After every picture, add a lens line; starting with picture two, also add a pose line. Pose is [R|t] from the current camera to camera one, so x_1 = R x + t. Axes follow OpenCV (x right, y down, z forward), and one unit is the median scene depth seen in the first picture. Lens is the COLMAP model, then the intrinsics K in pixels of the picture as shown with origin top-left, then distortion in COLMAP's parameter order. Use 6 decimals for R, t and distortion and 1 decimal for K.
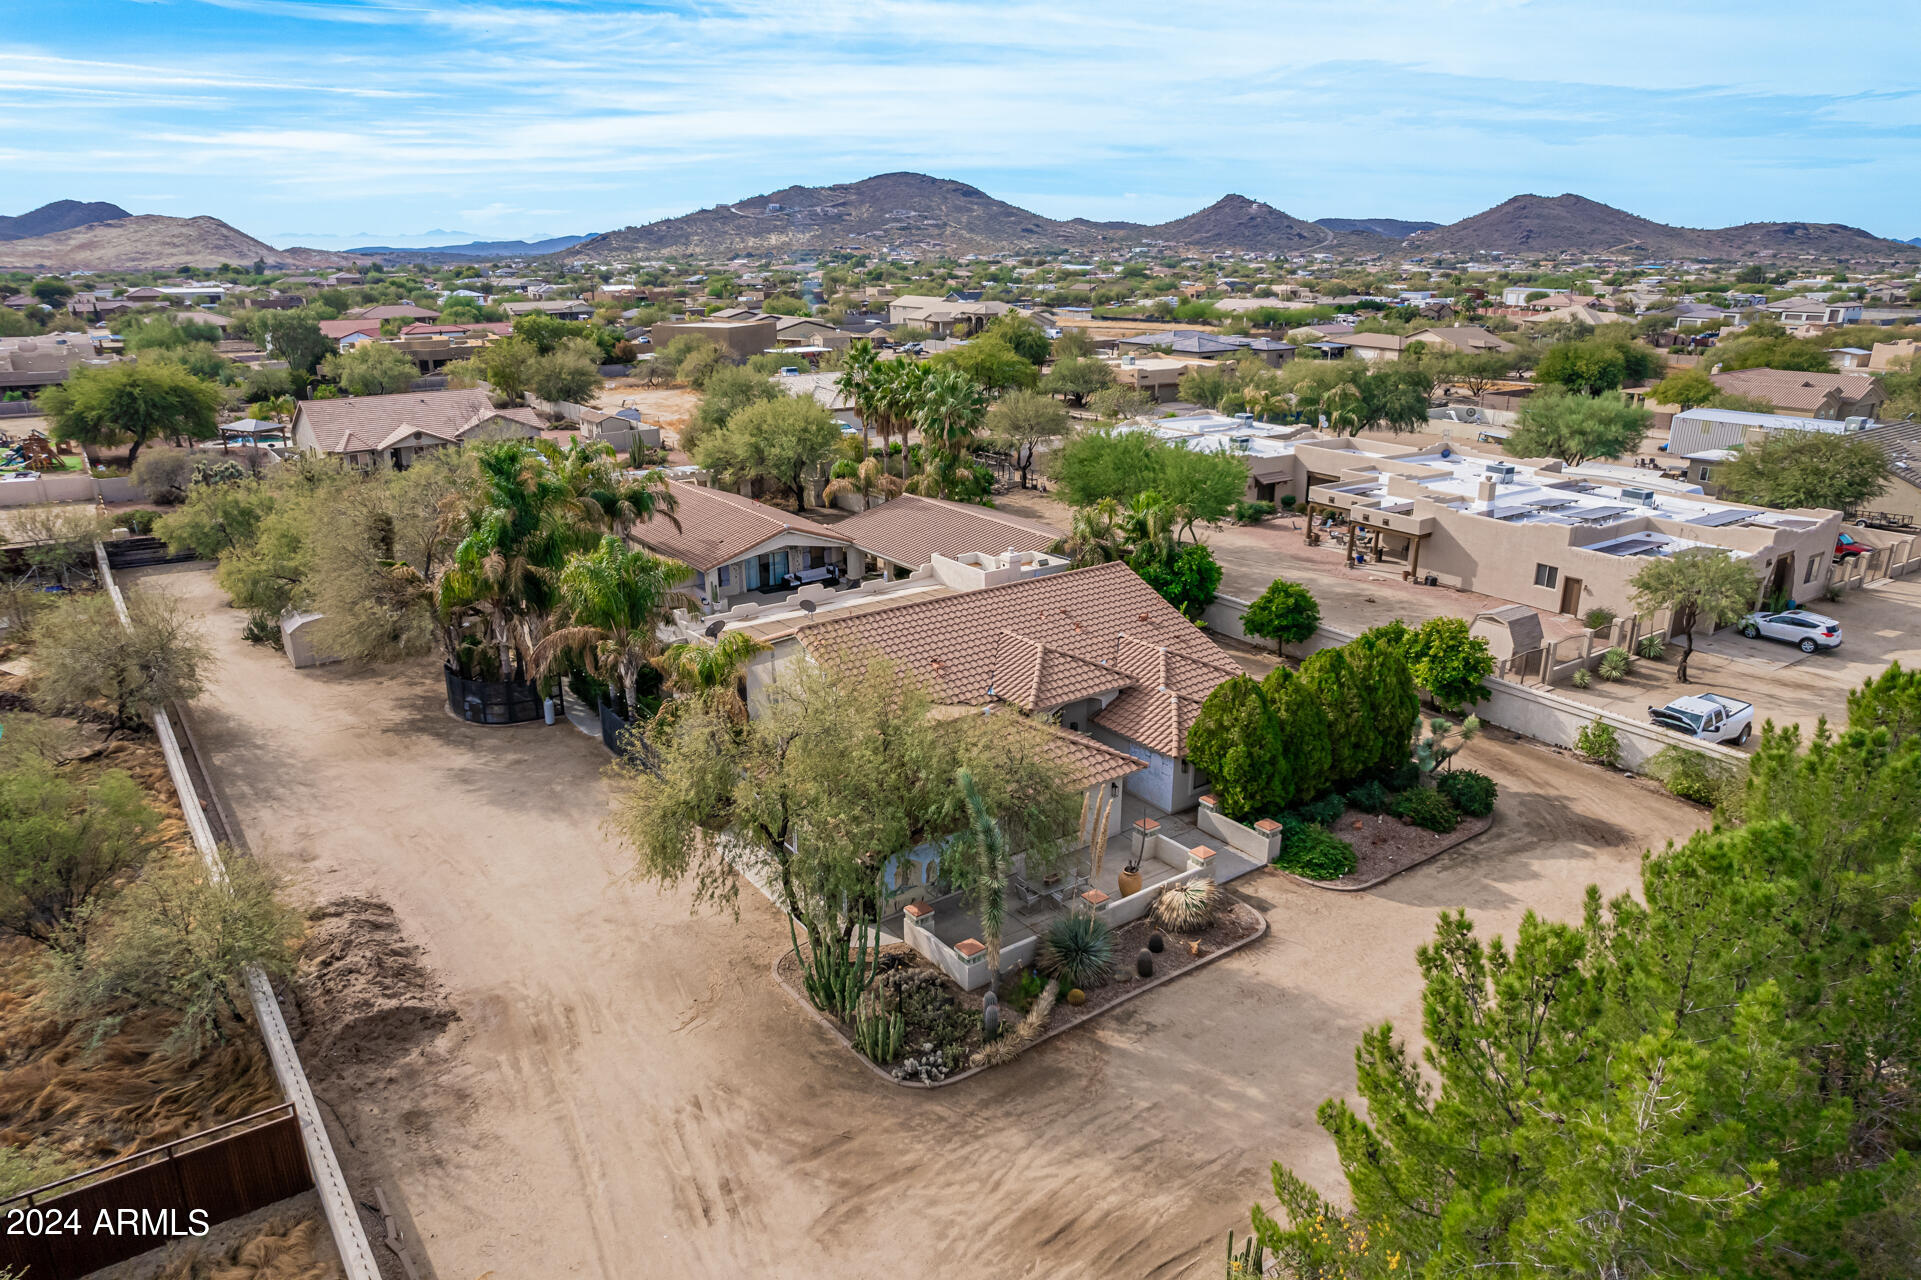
lens RADIAL K [[1242.4, 0, 960.5], [0, 1242.4, 640.0], [0, 0, 1]] dist [-0.082264, 0.079239]
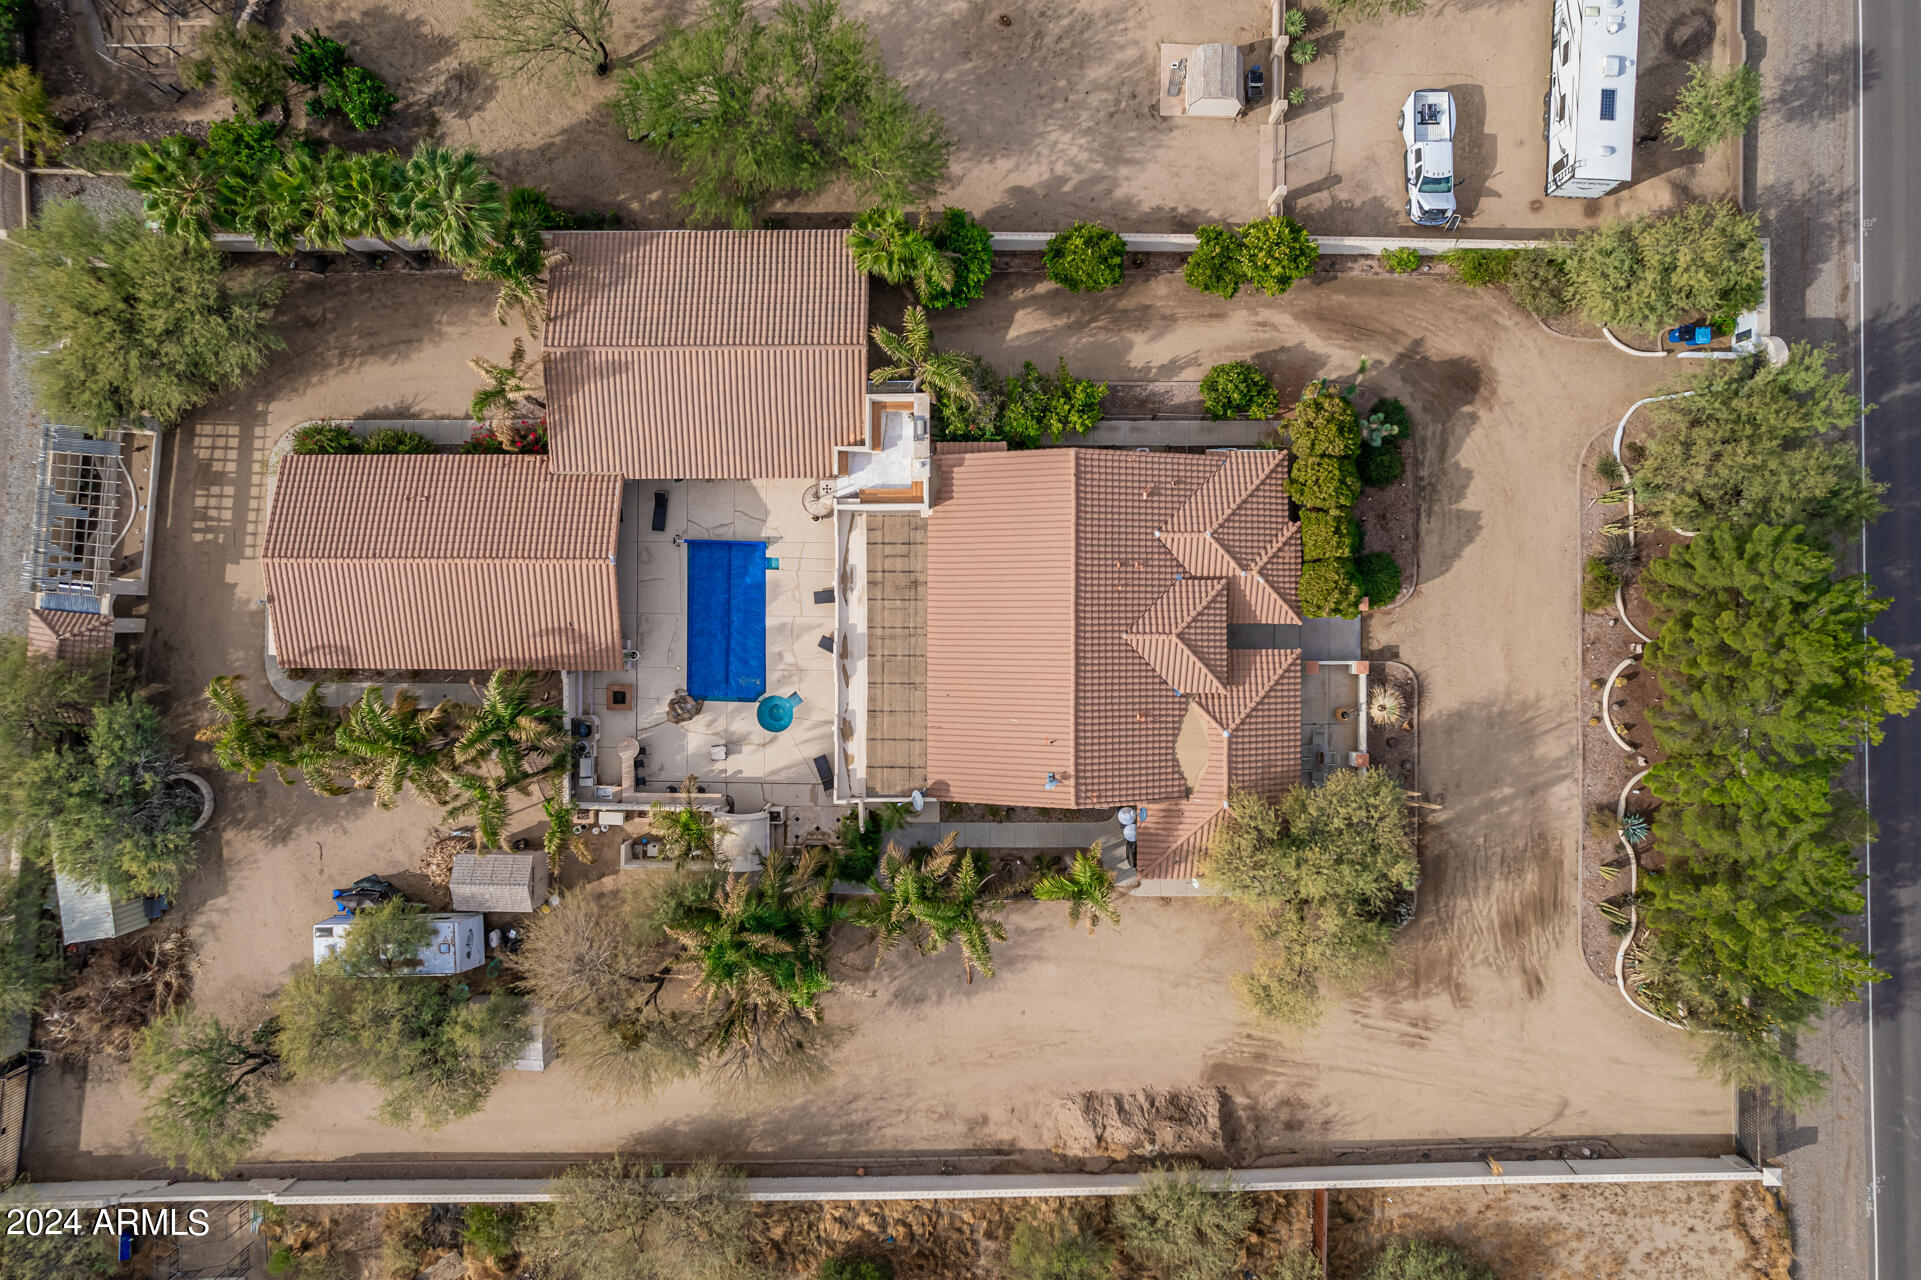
lens RADIAL K [[1261.5, 0, 960.5], [0, 1261.5, 640.0], [0, 0, 1]] dist [-0.079200, 0.077503]
pose [[0.591465, -0.806324, 0.003250, -0.062453], [0.237363, 0.177962, 0.954981, -1.125165], [-0.770603, -0.564066, 0.296650, 0.722712]]
